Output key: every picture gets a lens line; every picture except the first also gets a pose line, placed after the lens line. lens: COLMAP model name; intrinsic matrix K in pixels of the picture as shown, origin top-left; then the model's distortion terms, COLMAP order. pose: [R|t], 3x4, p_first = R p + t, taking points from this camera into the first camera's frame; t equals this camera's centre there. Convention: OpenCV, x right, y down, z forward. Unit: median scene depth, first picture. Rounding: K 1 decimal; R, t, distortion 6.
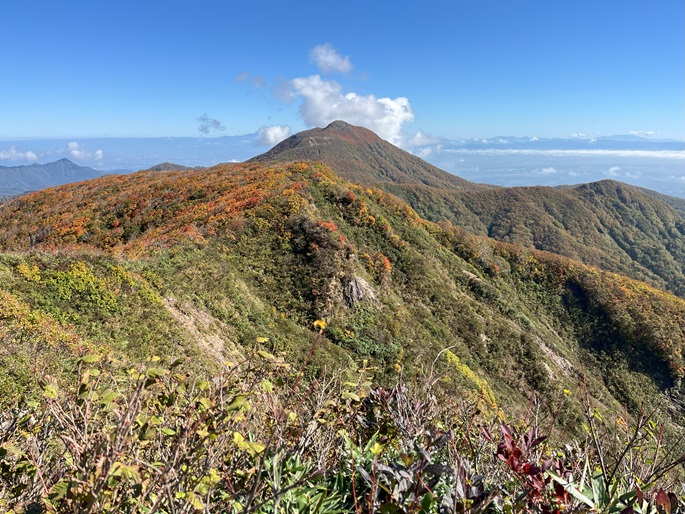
lens RADIAL K [[528.0, 0, 342.4], [0, 528.0, 260.5], [0, 0, 1]] dist [0.015777, -0.004765]
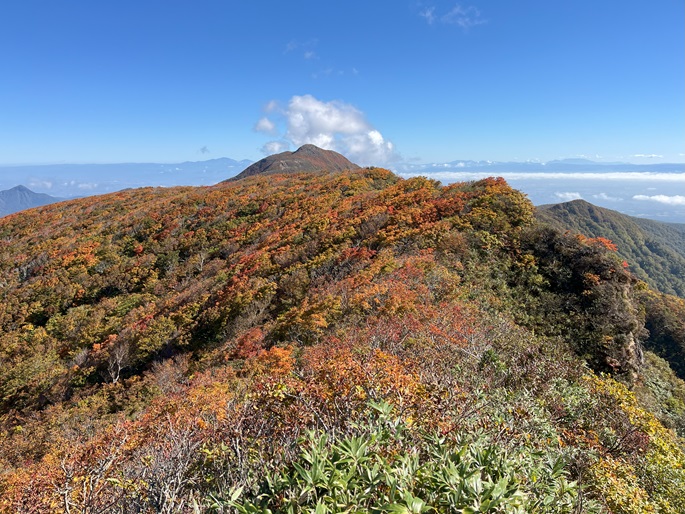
lens RADIAL K [[528.0, 0, 340.3], [0, 528.0, 255.8], [0, 0, 1]] dist [0.015777, -0.004765]
pose [[0.997949, -0.018407, 0.061313, -0.163718], [0.021665, 0.998365, -0.052897, -0.012050], [-0.060239, 0.054117, 0.996716, 0.200691]]
